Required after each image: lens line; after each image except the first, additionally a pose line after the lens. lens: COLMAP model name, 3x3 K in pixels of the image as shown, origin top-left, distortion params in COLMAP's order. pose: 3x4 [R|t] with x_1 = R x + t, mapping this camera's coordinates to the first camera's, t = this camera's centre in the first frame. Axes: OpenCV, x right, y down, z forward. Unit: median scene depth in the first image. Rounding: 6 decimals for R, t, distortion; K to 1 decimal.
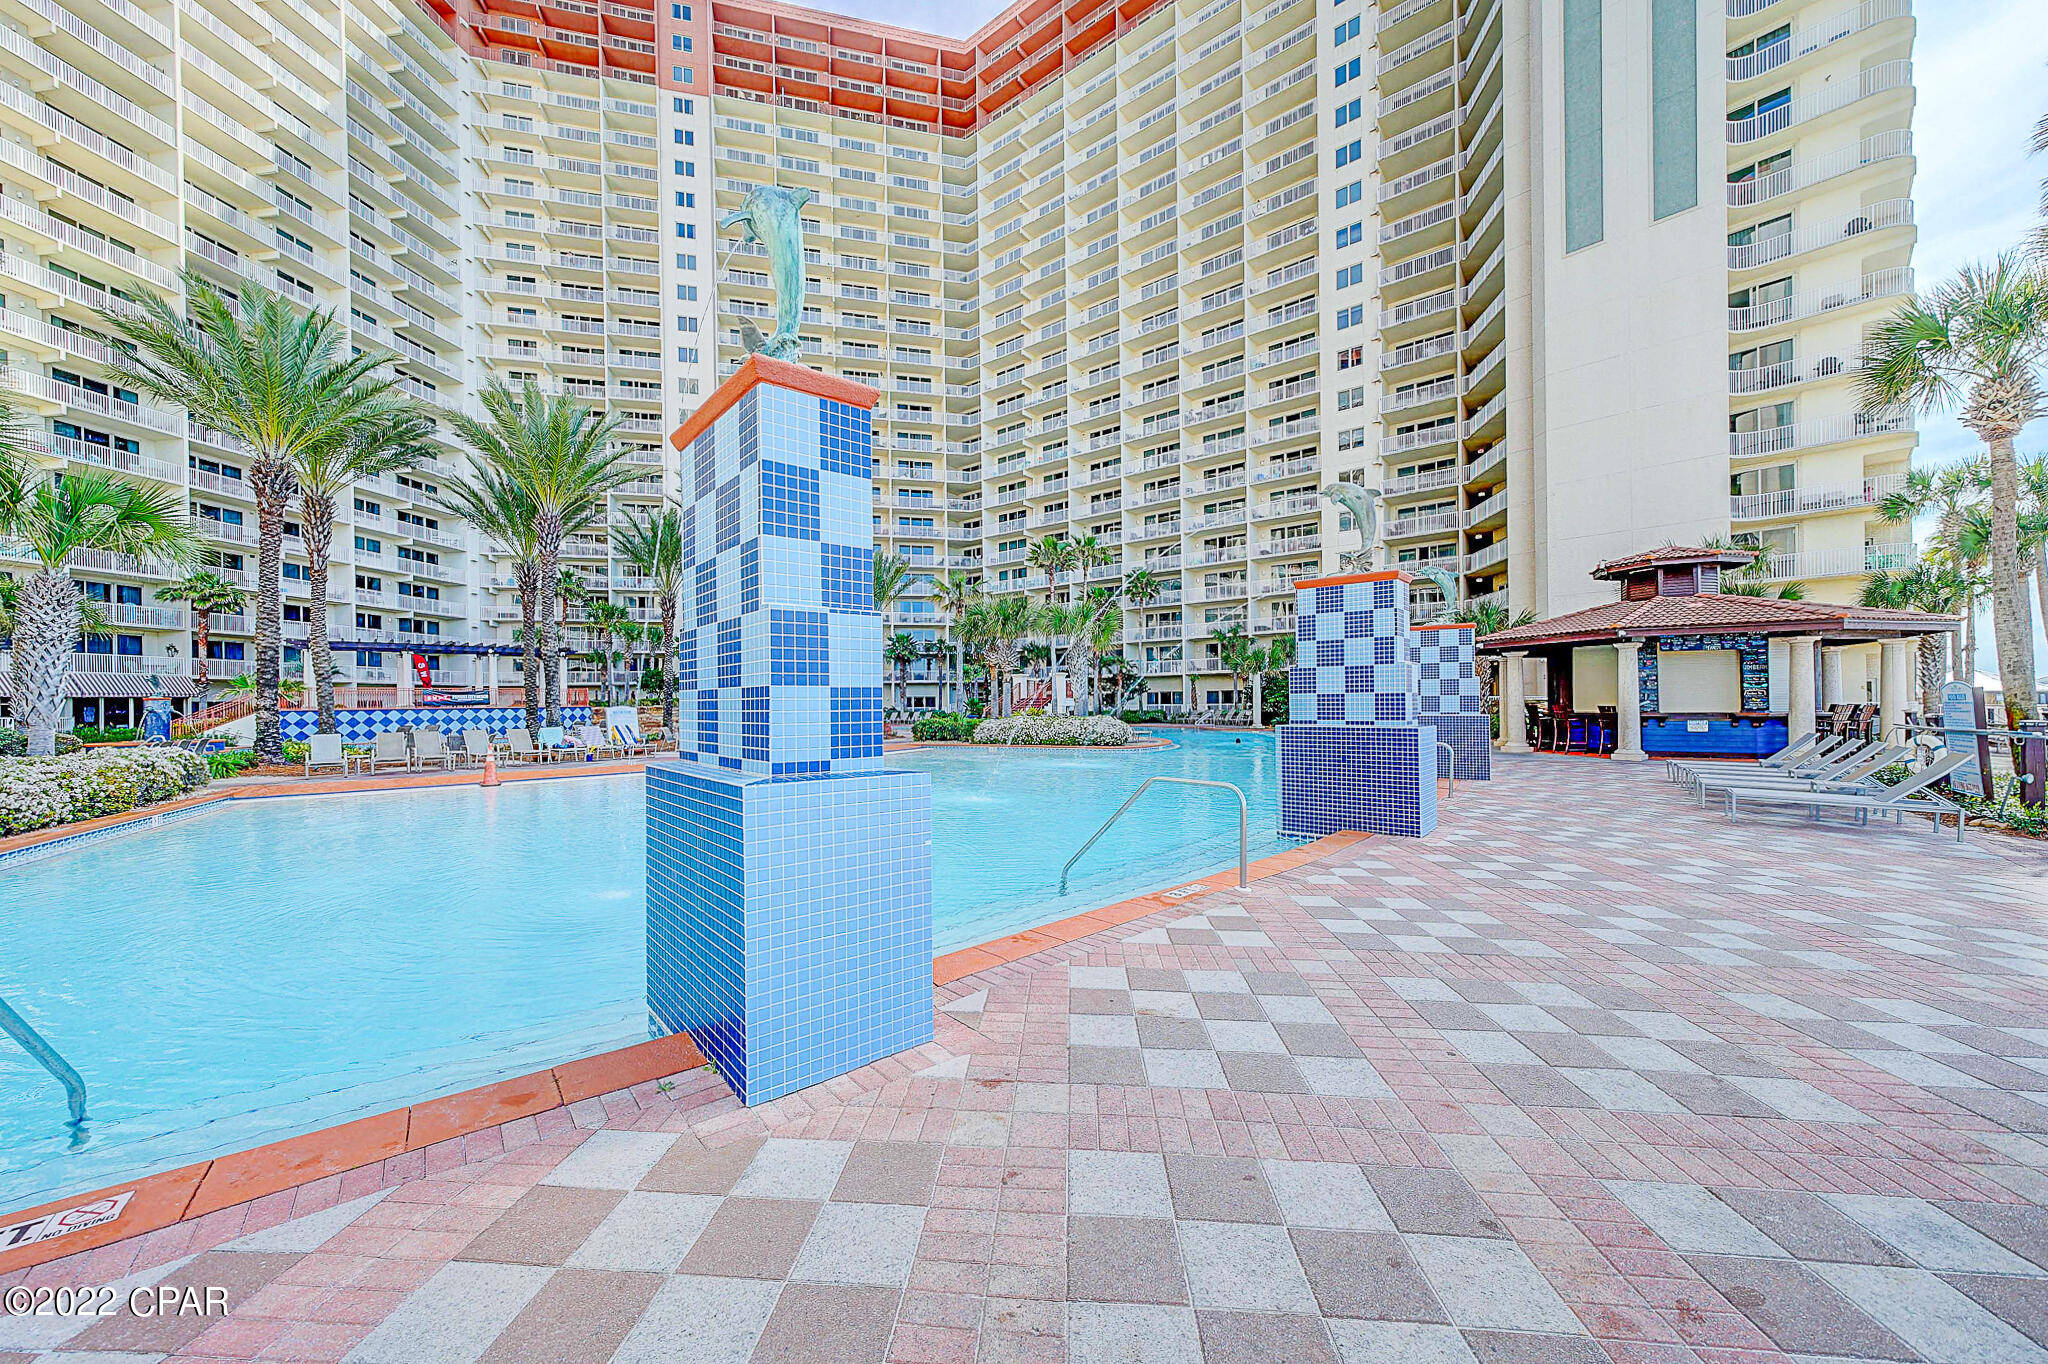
lens RADIAL K [[752.2, 0, 1026.4], [0, 752.2, 712.8], [0, 0, 1]] dist [0.000026, 0.000034]
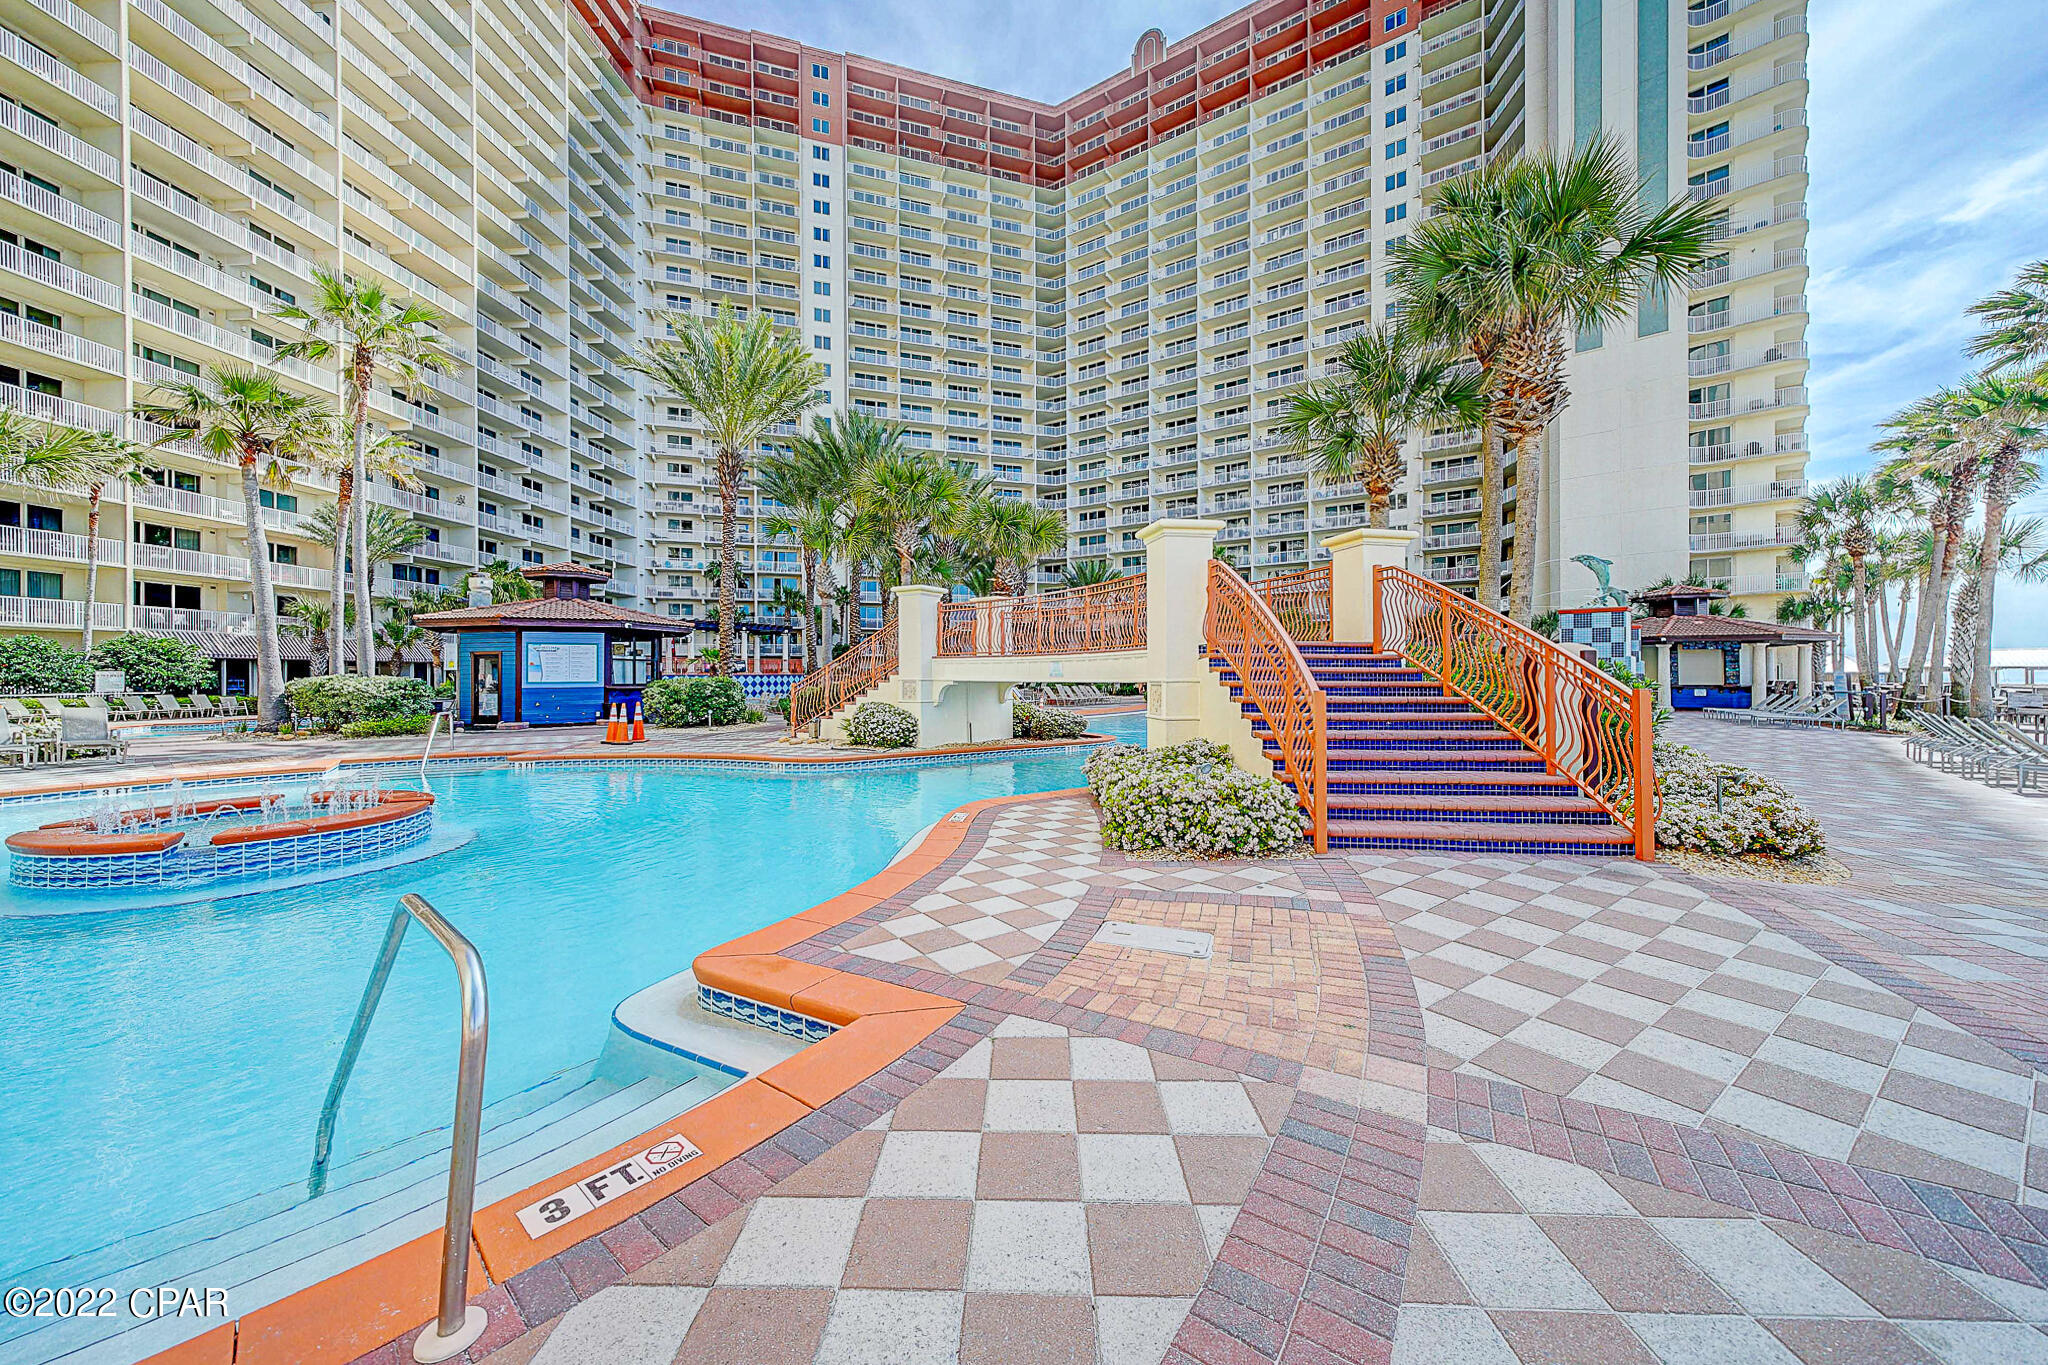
lens RADIAL K [[764.9, 0, 1024.0], [0, 764.9, 682.5], [0, 0, 1]] dist [-0.001809, 0.000097]
pose [[0.996832, 0.009331, 0.078987, -0.236092], [-0.008877, 0.999942, -0.006107, 0.005573], [-0.079040, 0.005387, 0.996857, -0.186402]]
